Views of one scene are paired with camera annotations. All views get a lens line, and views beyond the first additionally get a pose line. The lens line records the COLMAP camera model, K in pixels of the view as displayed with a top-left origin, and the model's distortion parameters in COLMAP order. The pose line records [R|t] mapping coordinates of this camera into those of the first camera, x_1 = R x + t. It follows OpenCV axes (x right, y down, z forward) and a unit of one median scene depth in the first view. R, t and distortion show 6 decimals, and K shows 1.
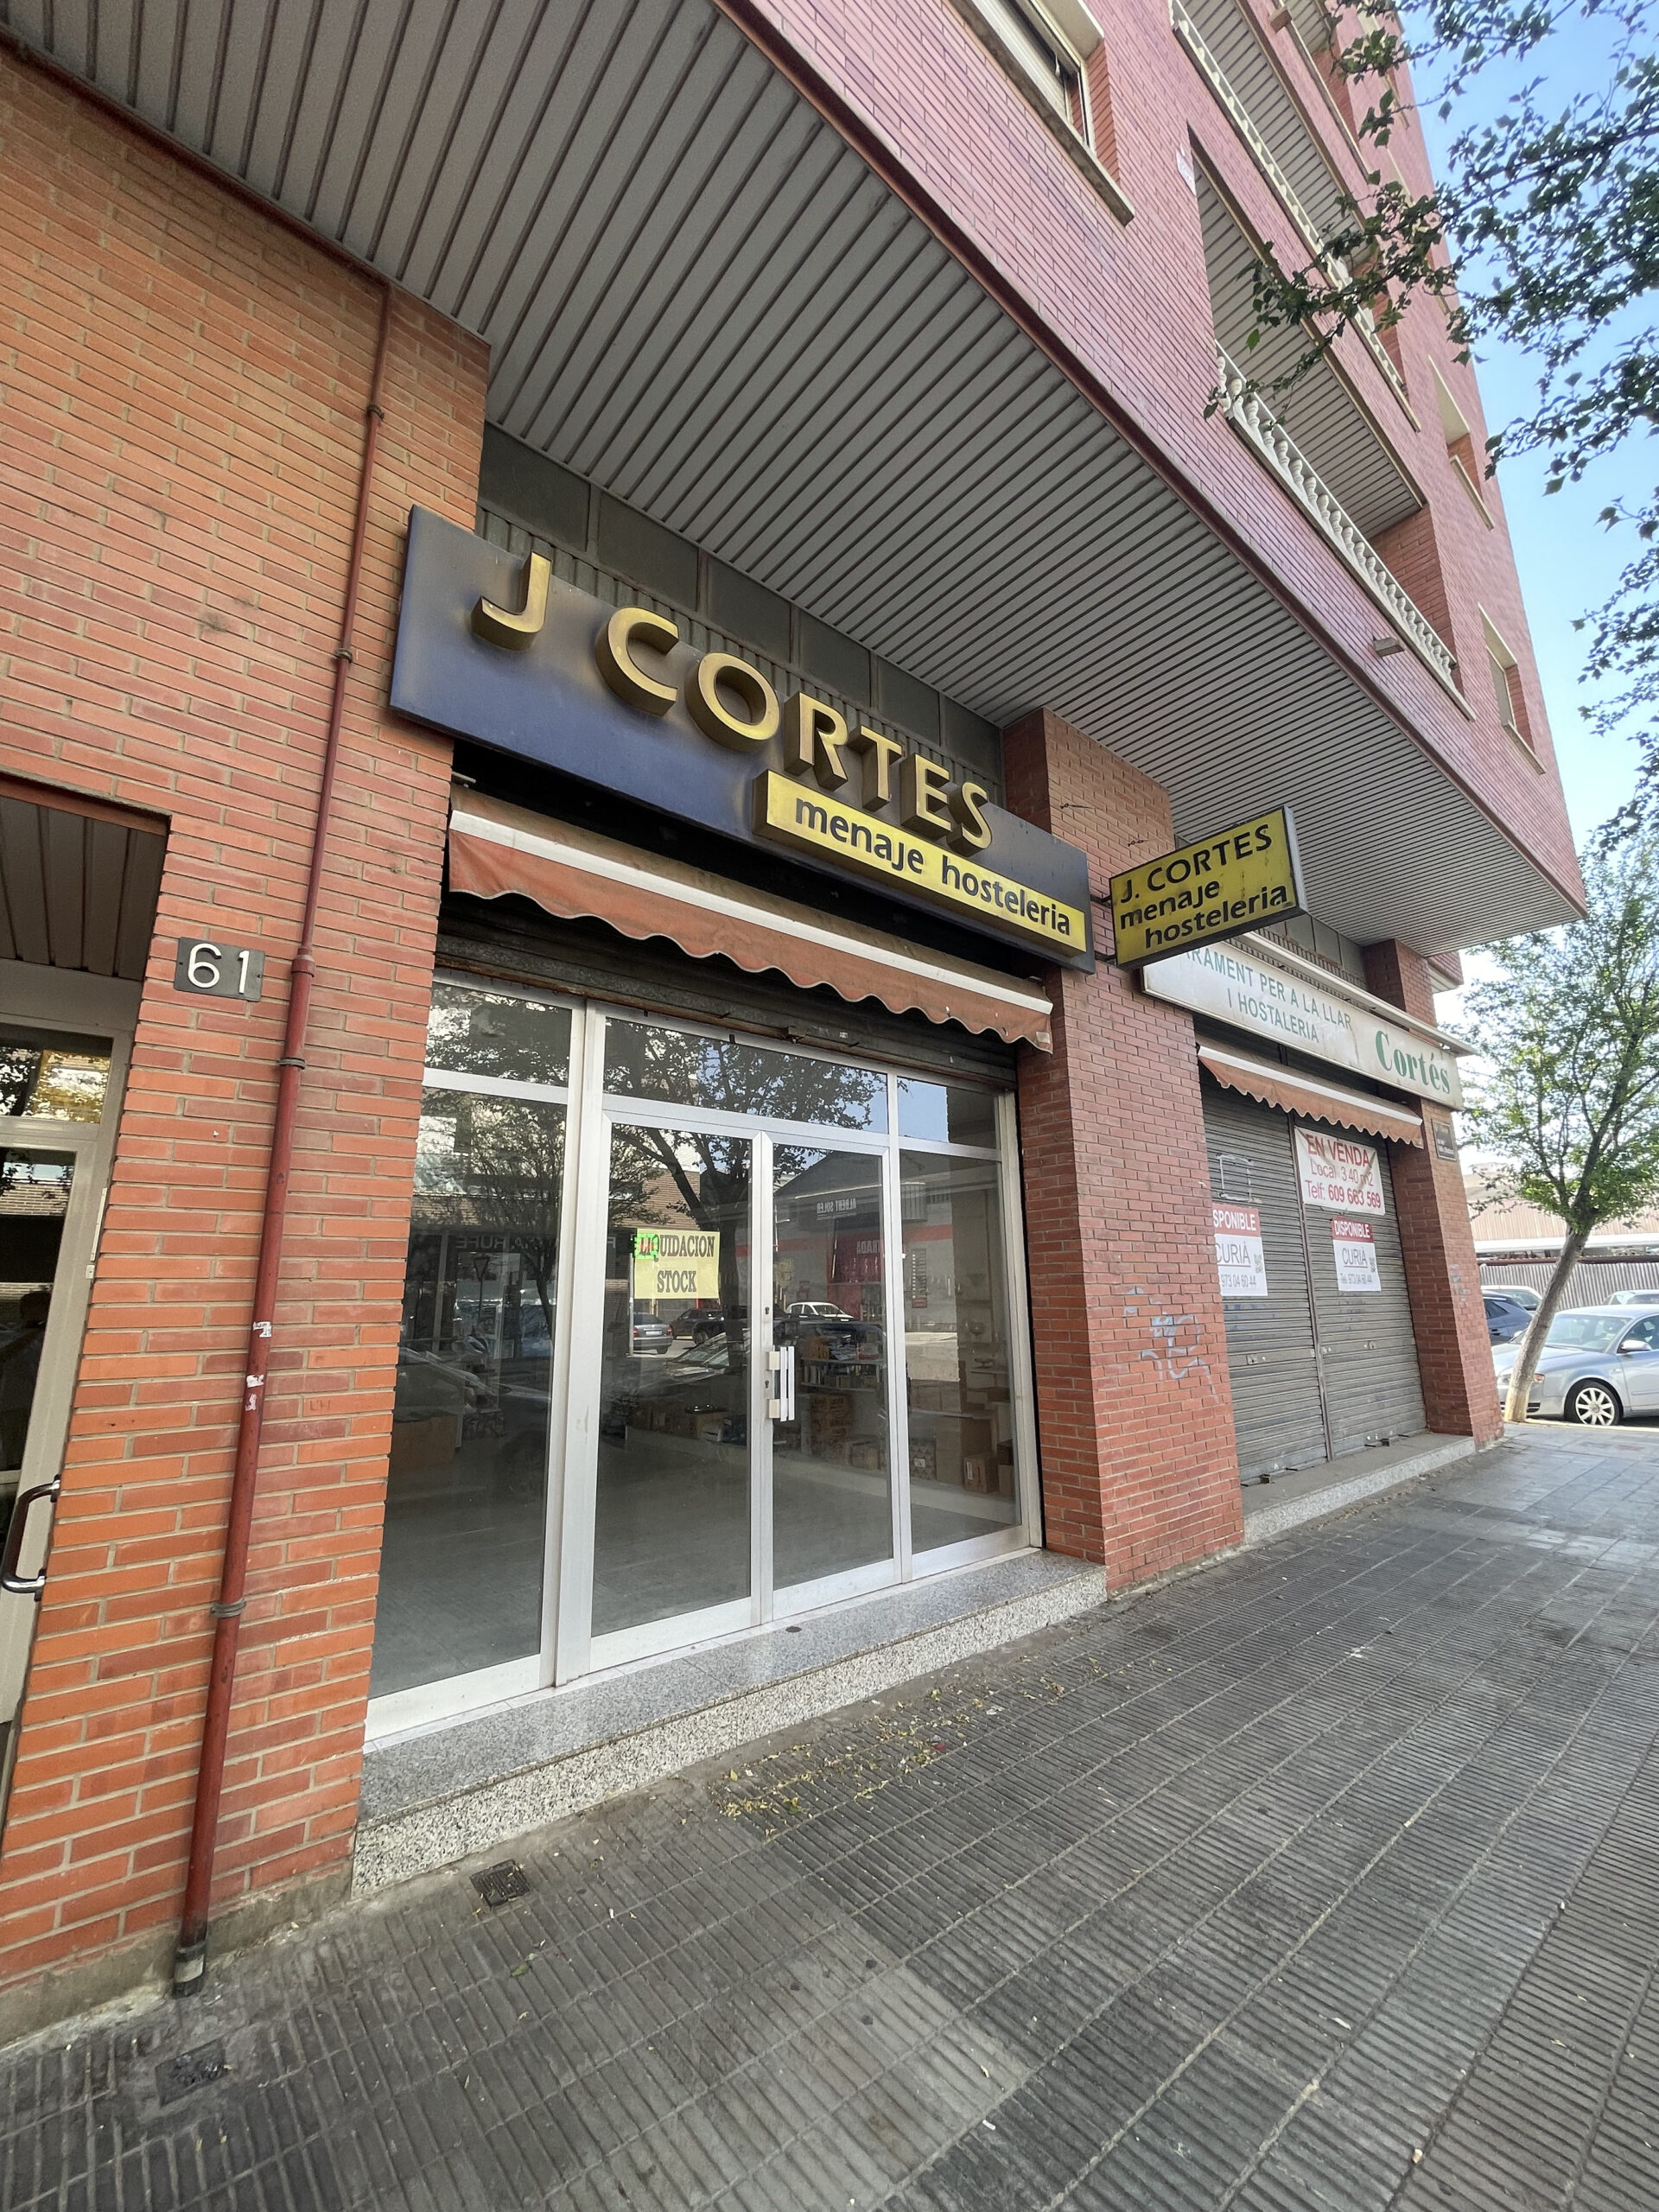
lens RADIAL K [[882.3, 0, 829.5], [0, 882.3, 1106.0], [0, 0, 1]] dist [-0.000393, -0.000011]
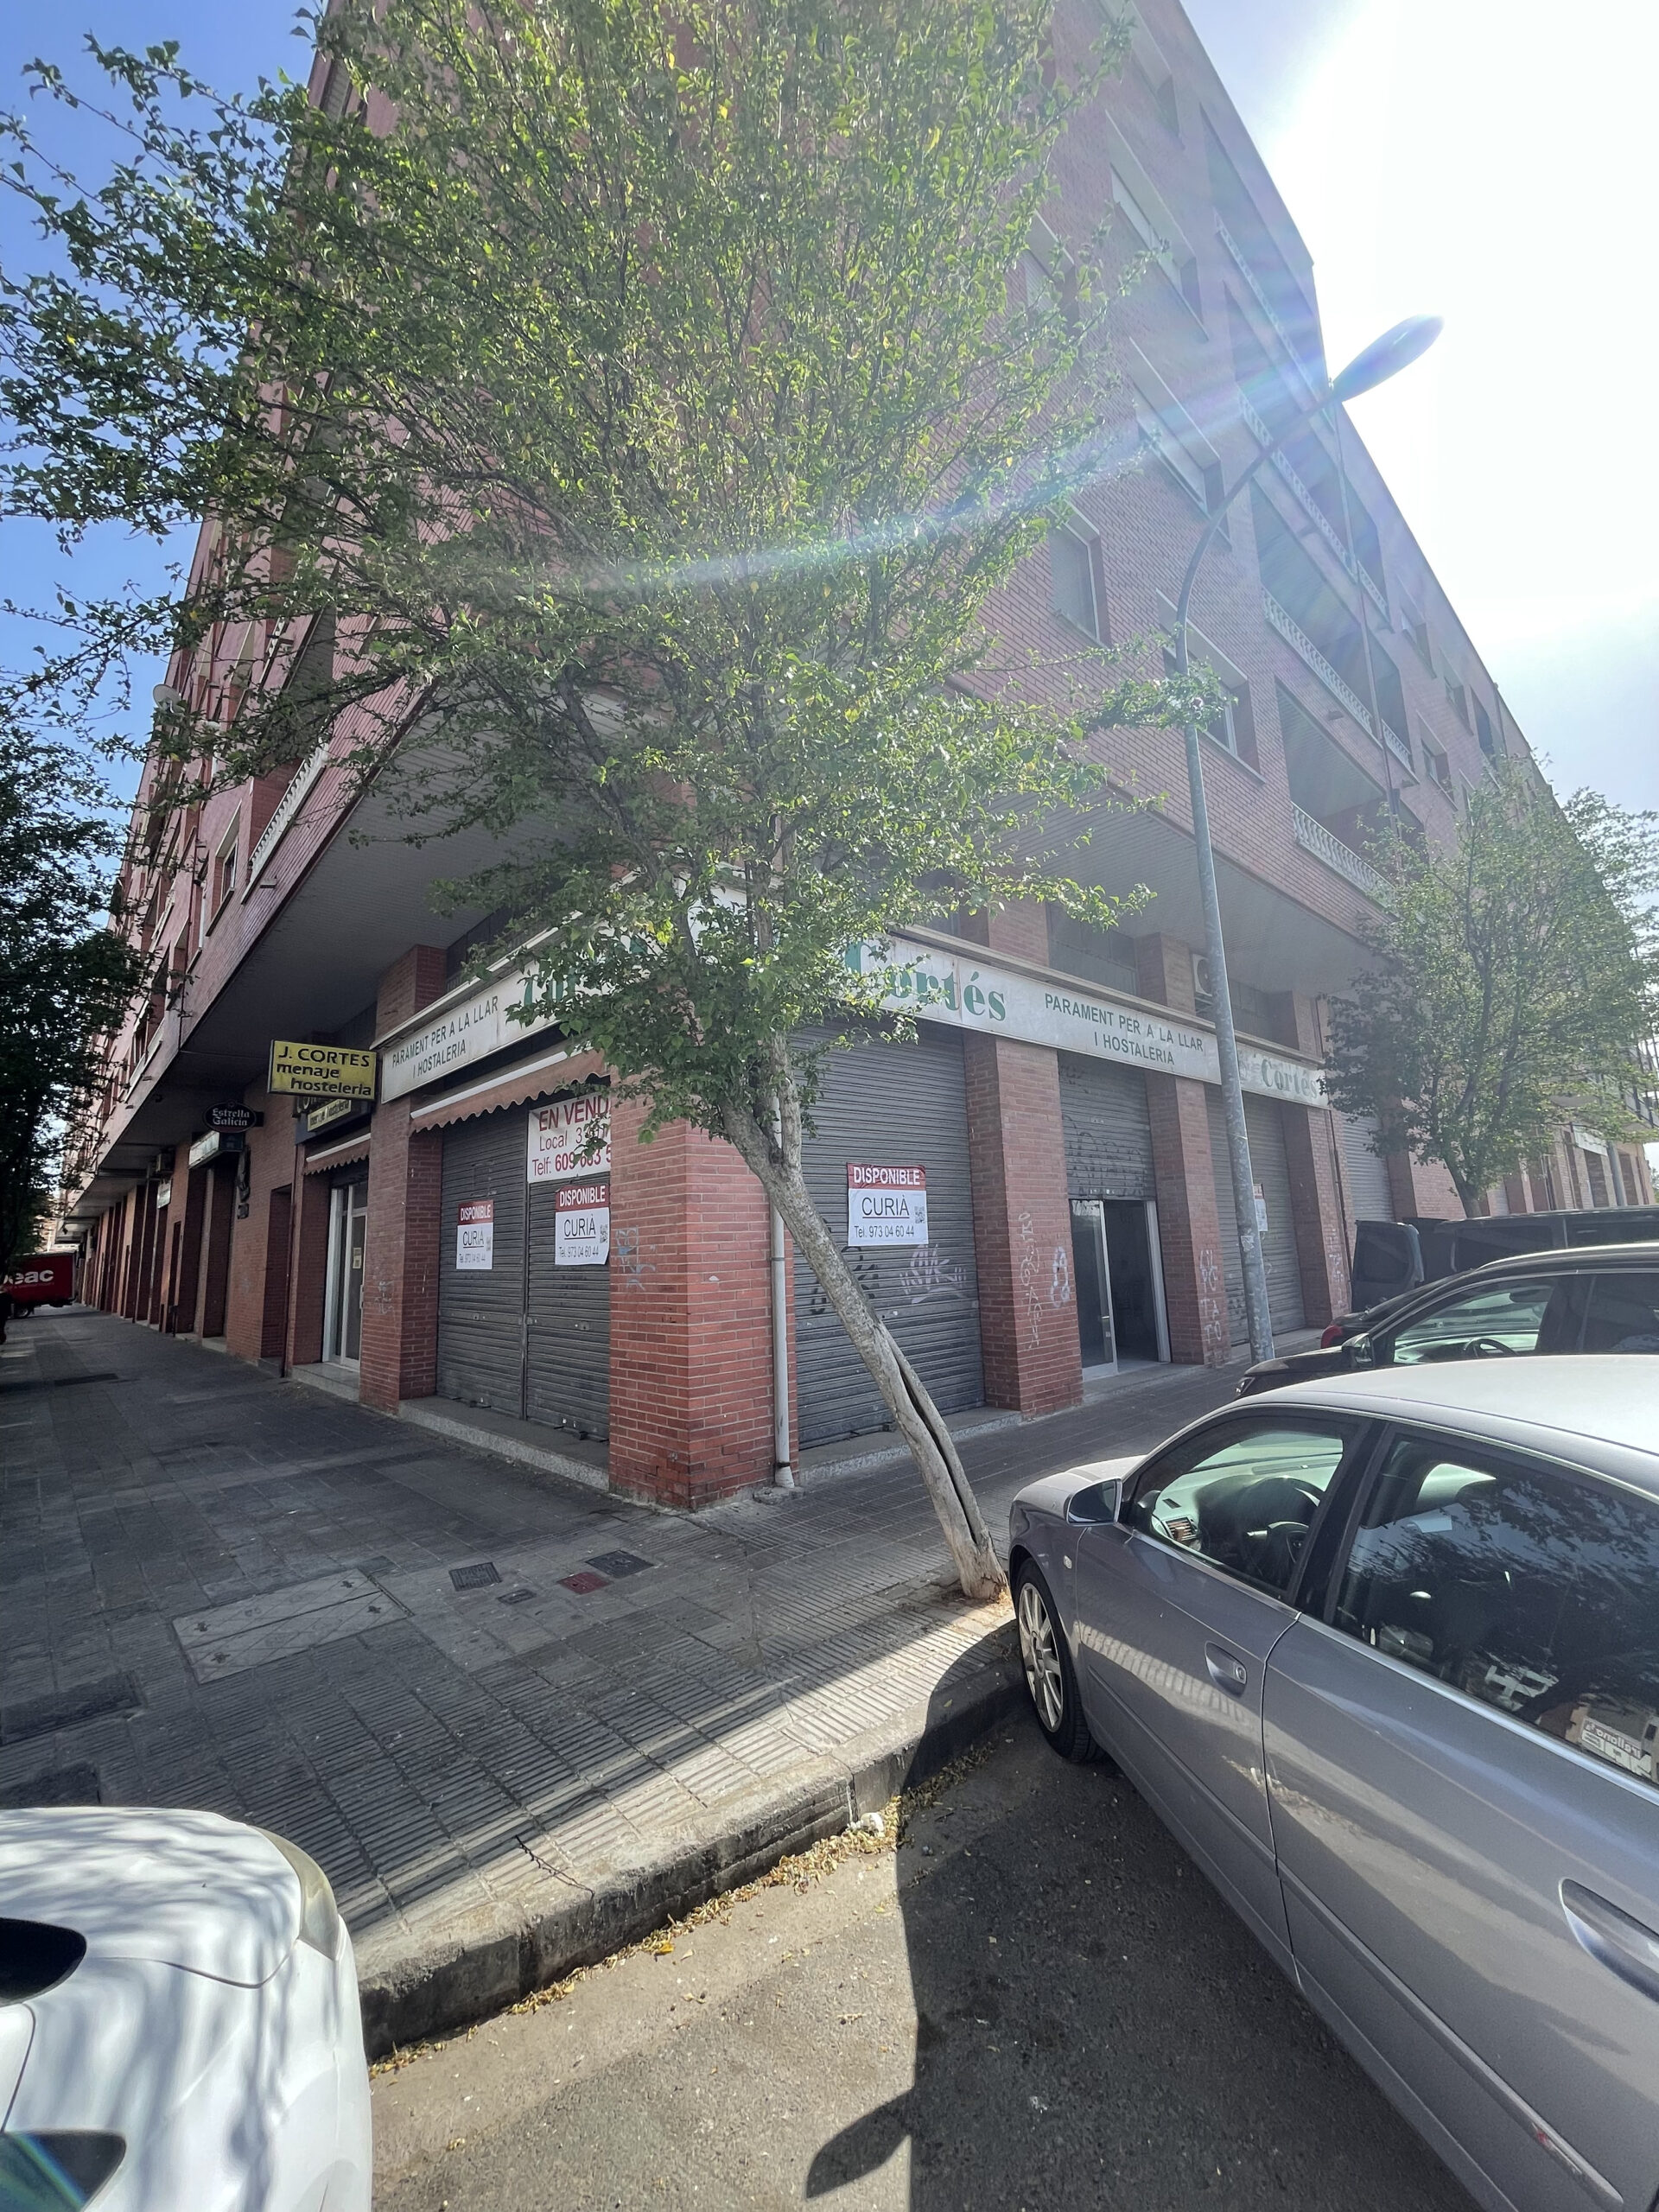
lens RADIAL K [[882.3, 0, 829.5], [0, 882.3, 1106.0], [0, 0, 1]] dist [-0.000393, -0.000011]
pose [[0.041518, -0.144544, -0.988627, 1.581654], [0.250269, 0.959441, -0.129766, 0.242819], [0.967286, -0.242035, 0.076009, 1.256100]]
